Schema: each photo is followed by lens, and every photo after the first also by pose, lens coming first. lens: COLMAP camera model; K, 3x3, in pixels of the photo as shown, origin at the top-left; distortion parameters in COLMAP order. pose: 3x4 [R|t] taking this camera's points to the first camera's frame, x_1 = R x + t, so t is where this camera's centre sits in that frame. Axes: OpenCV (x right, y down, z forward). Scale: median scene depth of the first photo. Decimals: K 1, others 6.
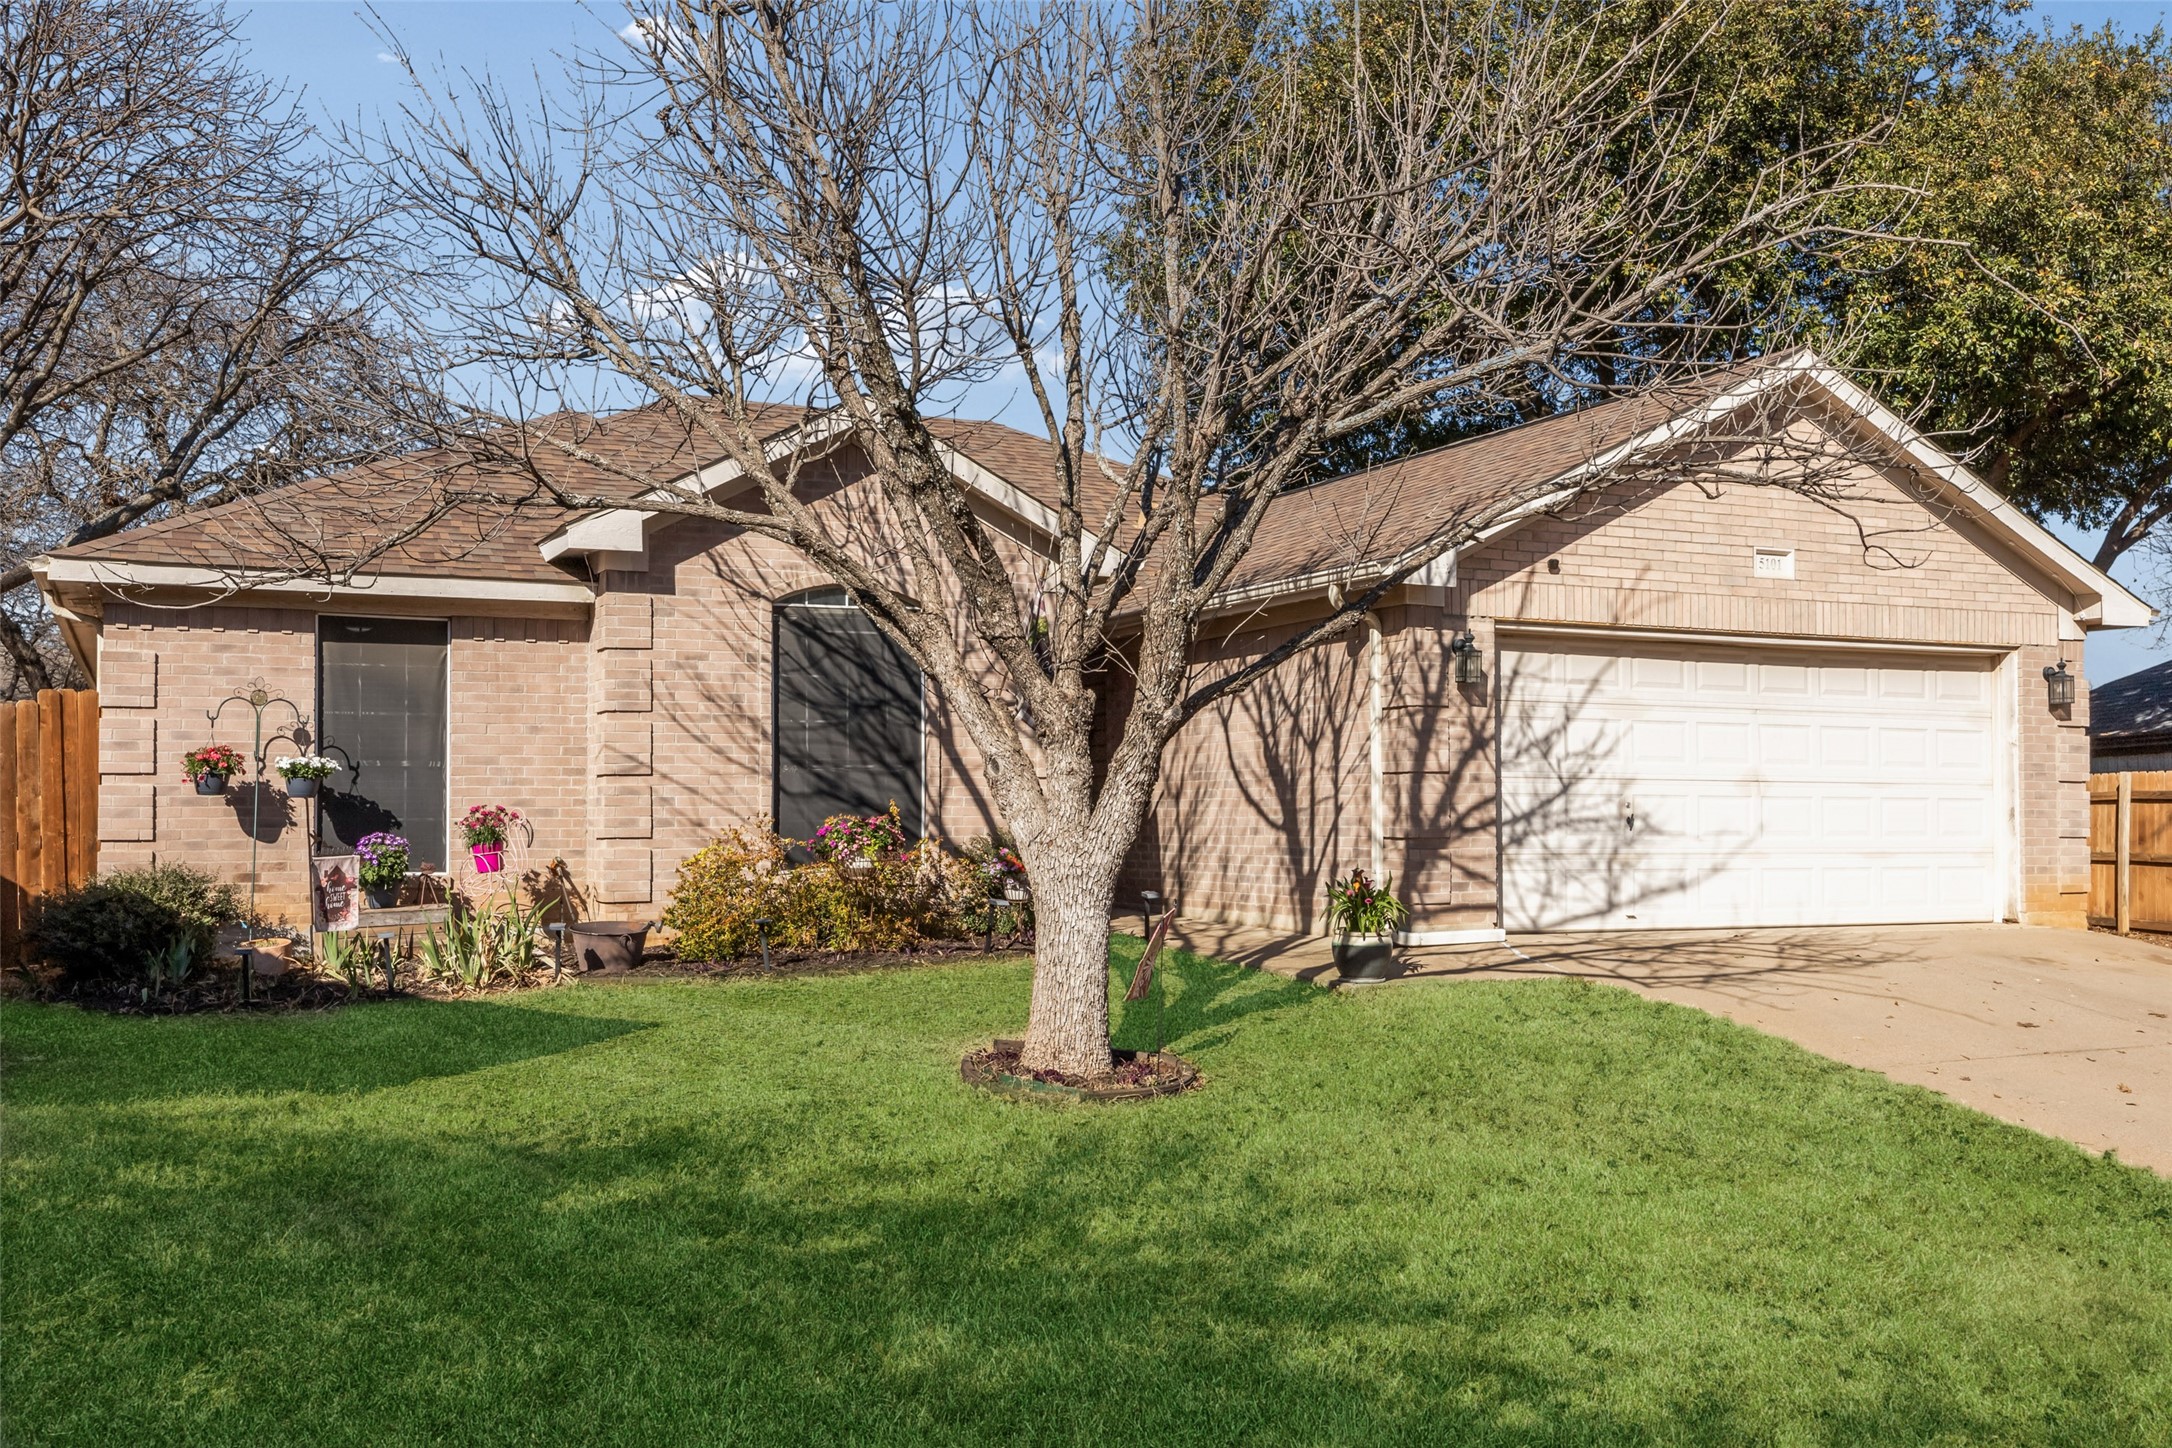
lens RADIAL K [[2201.1, 0, 1091.3], [0, 2201.1, 710.4], [0, 0, 1]] dist [0.081462, 0.000000]
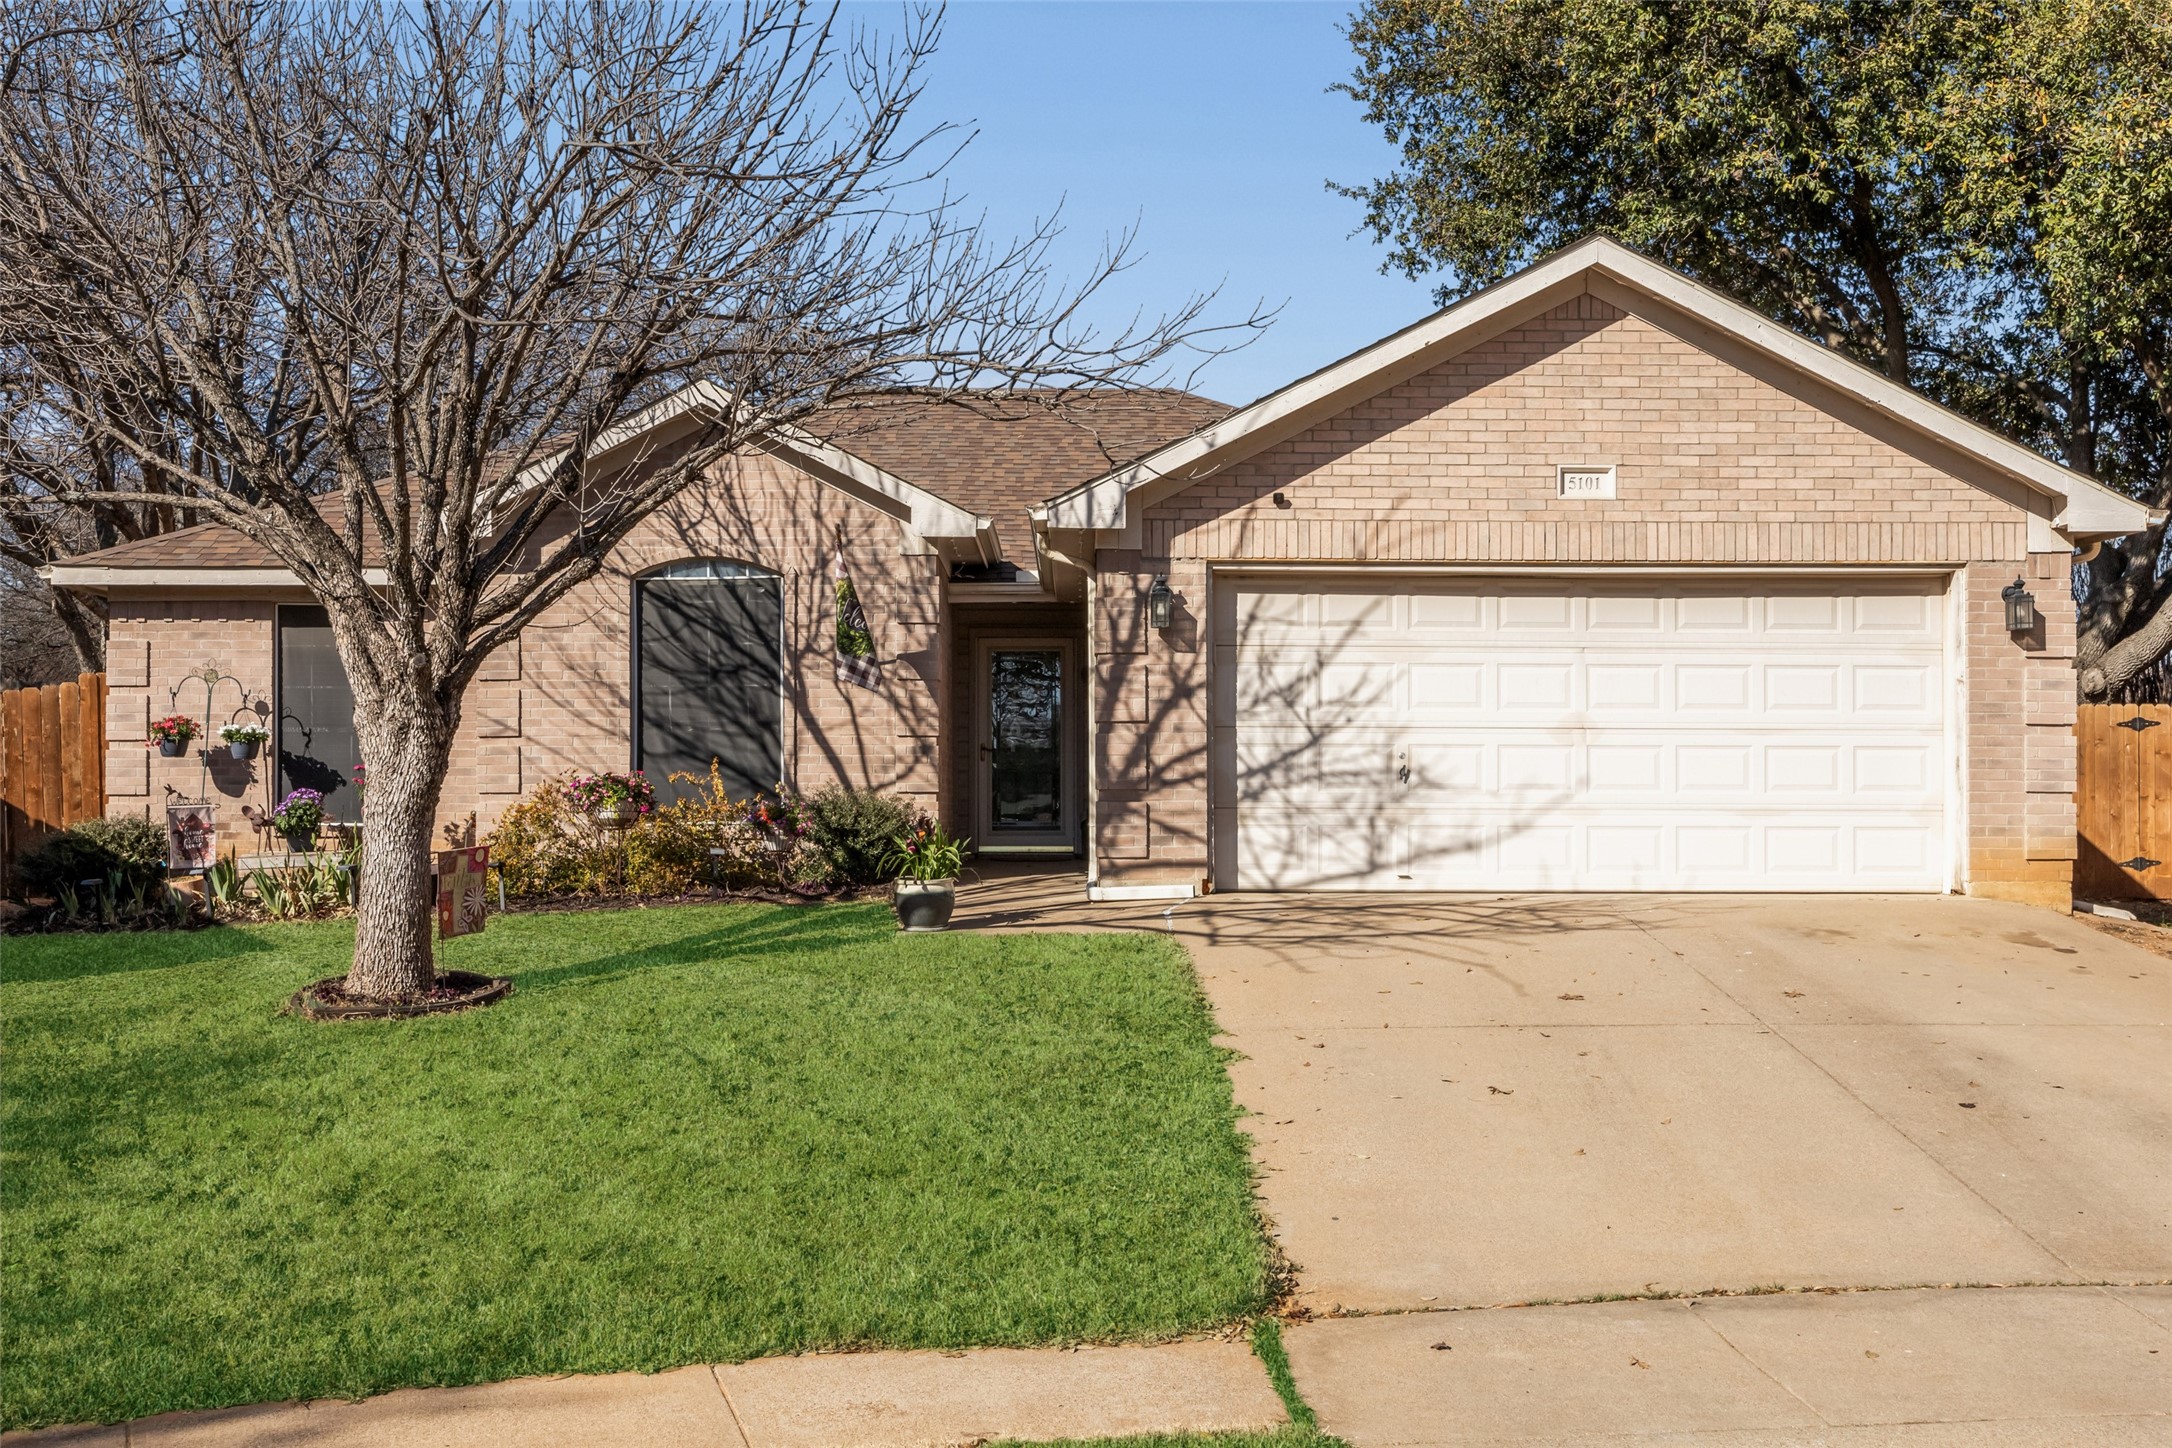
lens RADIAL K [[2201.1, 0, 1089.3], [0, 2201.1, 744.7], [0, 0, 1]] dist [0.081462, 0.000000]
pose [[0.895708, -0.012377, -0.444470, 0.542680], [0.020503, 0.999699, 0.013479, 0.023229], [0.444169, -0.021186, 0.895692, 0.126391]]
